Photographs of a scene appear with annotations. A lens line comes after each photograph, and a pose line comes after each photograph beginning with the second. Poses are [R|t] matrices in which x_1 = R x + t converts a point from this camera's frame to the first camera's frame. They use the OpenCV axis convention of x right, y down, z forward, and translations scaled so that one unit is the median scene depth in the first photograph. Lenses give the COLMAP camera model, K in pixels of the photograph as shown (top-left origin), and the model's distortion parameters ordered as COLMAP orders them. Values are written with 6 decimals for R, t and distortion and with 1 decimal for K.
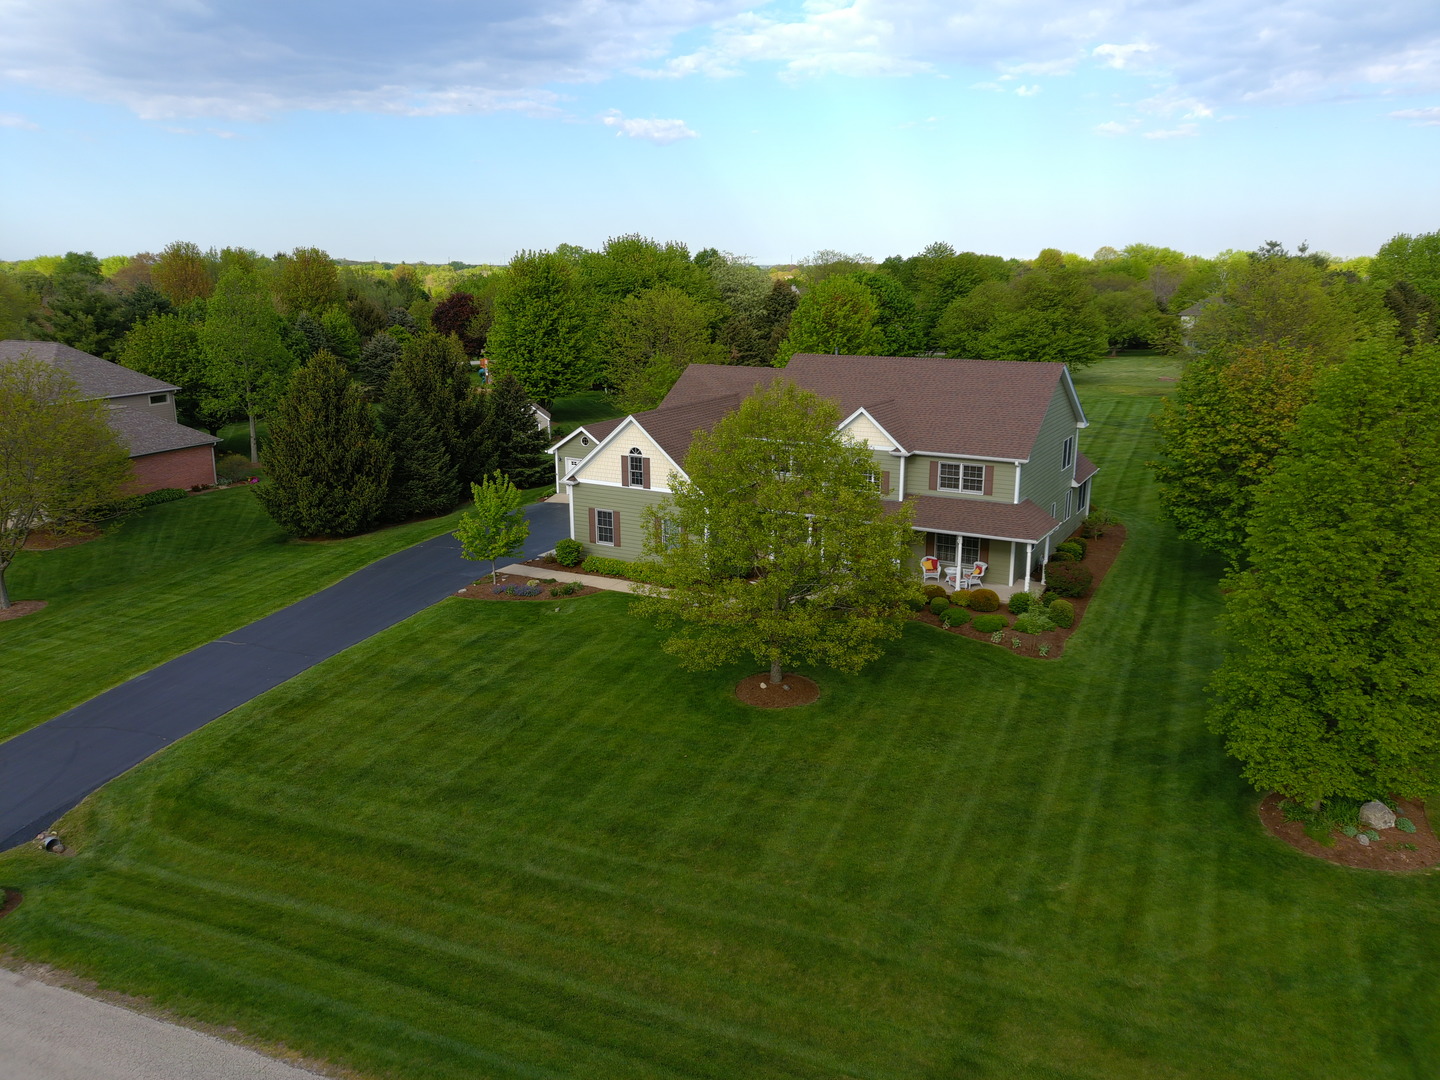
lens RADIAL K [[1072.5, 0, 726.6], [0, 1072.5, 531.7], [0, 0, 1]] dist [0.105969, -0.168460]
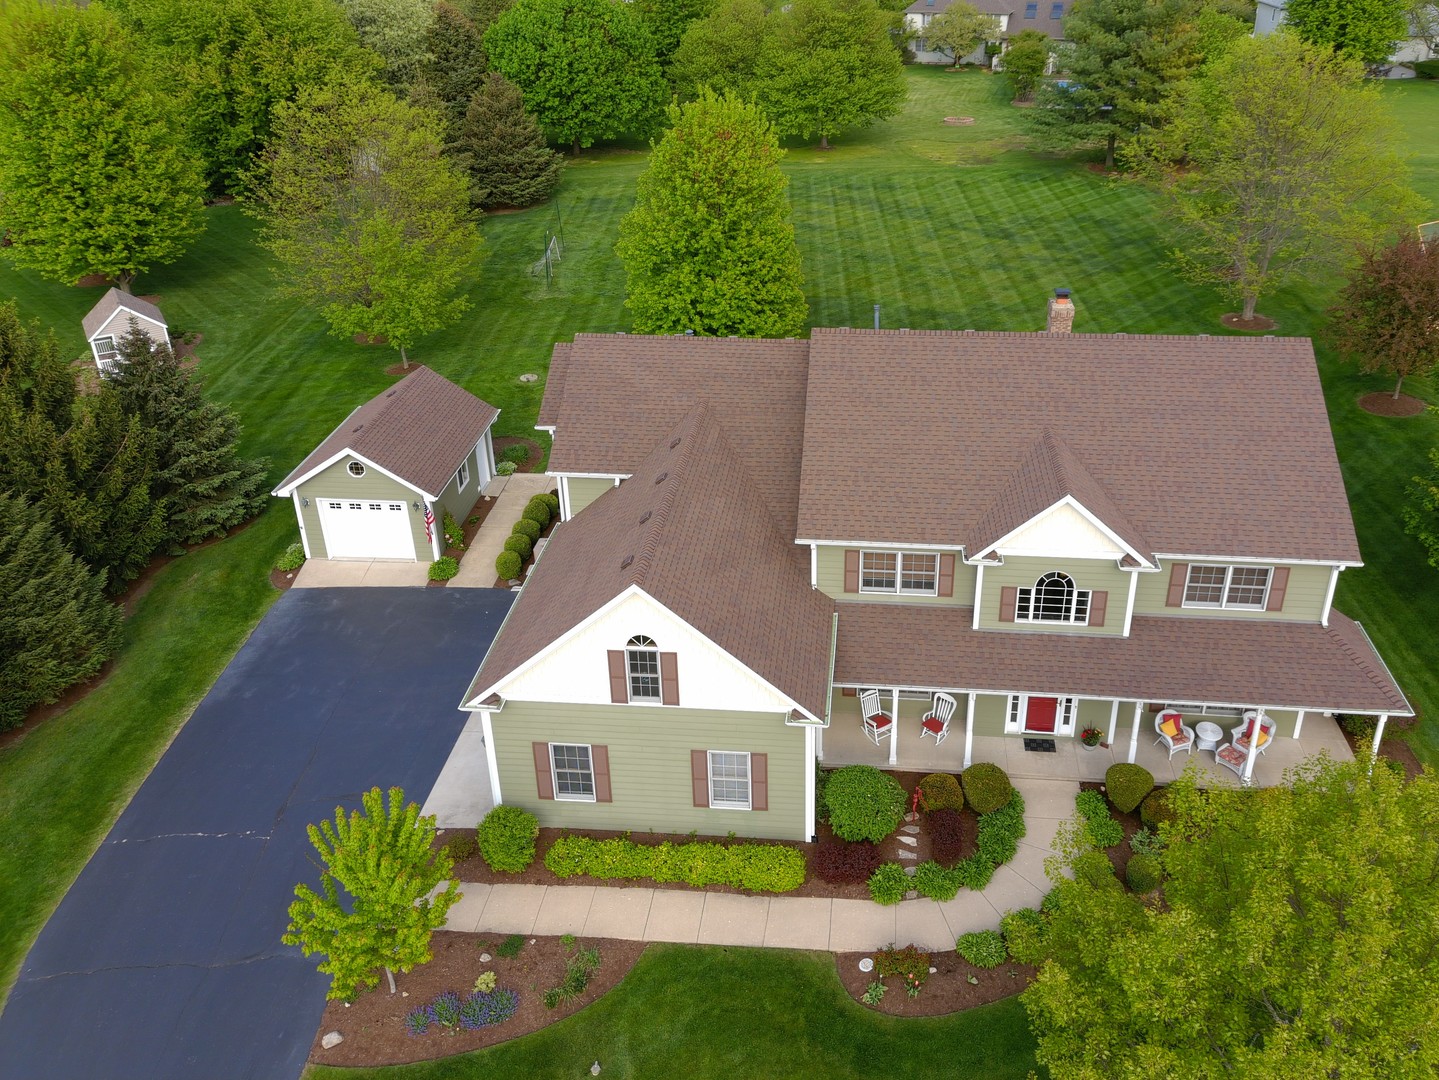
lens RADIAL K [[1176.7, 0, 793.2], [0, 1176.7, 481.4], [0, 0, 1]] dist [0.080722, -0.103155]
pose [[0.909193, -0.188176, 0.371428, -0.200307], [0.100151, 0.964694, 0.243590, -0.259046], [-0.404152, -0.184271, 0.895938, 0.493035]]
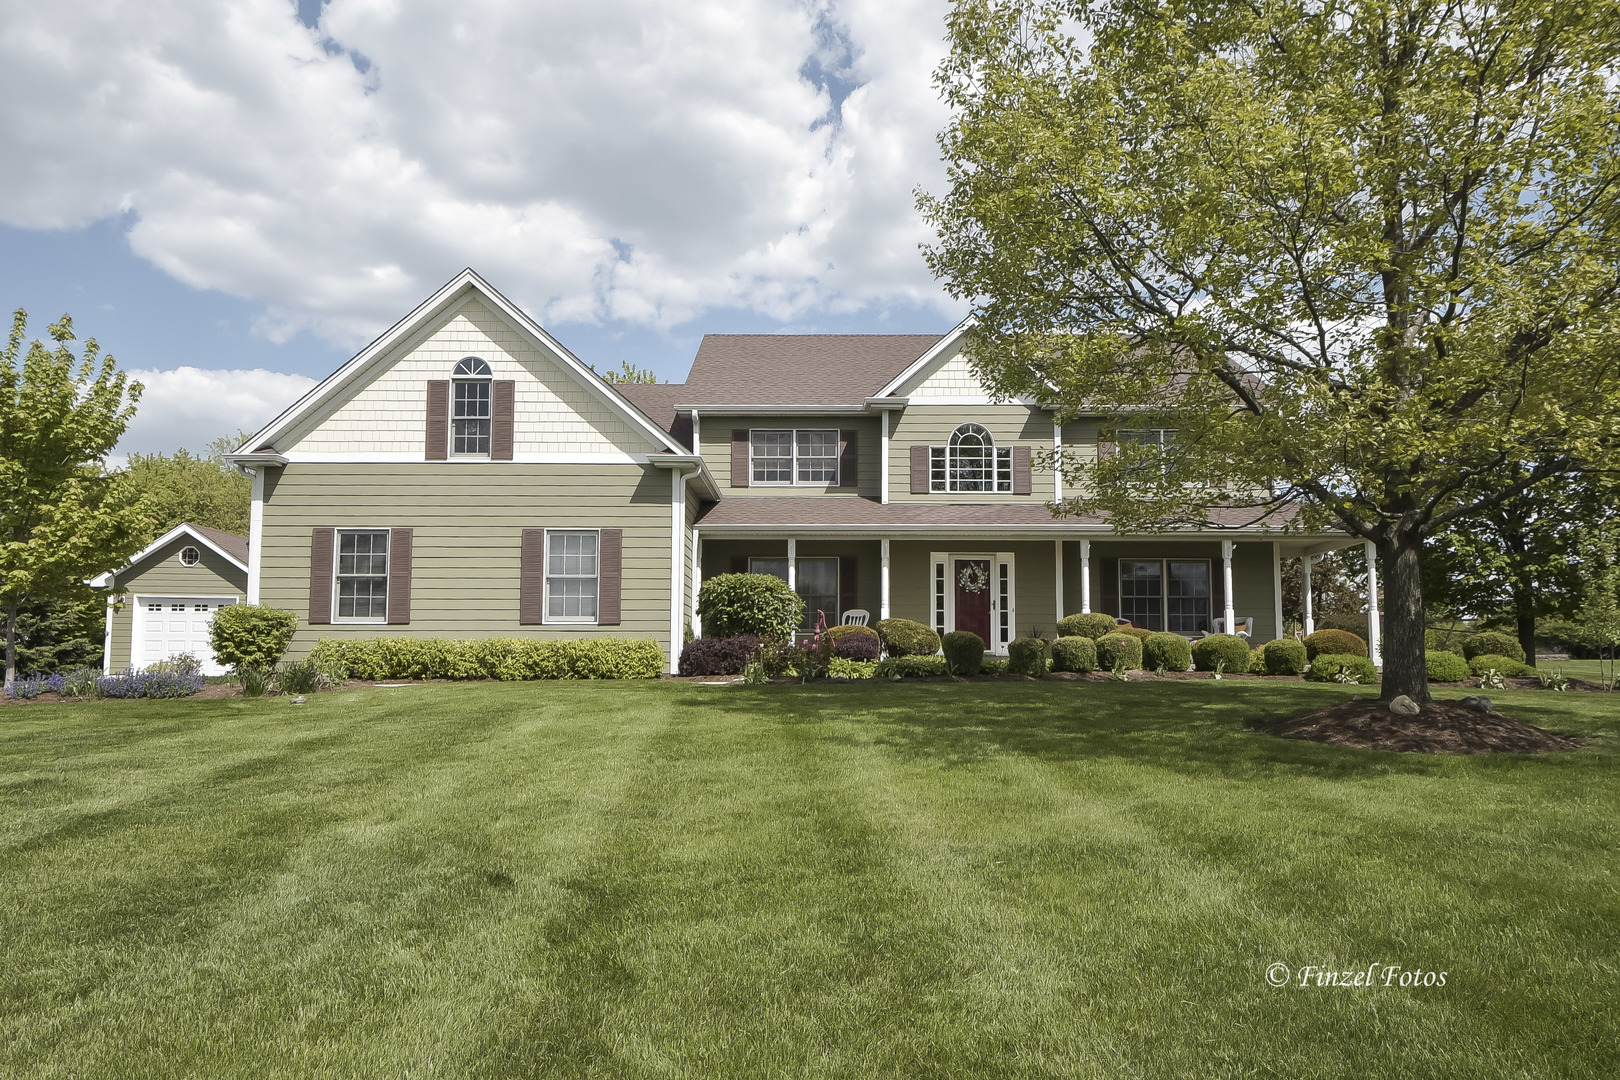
lens RADIAL K [[1084.2, 0, 818.1], [0, 1084.2, 582.5], [0, 0, 1]] dist [0.001750, 0.000613]
pose [[0.871455, 0.044583, 0.488445, -0.159965], [0.113670, 0.950389, -0.289551, 0.125913], [-0.477121, 0.307853, 0.823154, 0.616687]]
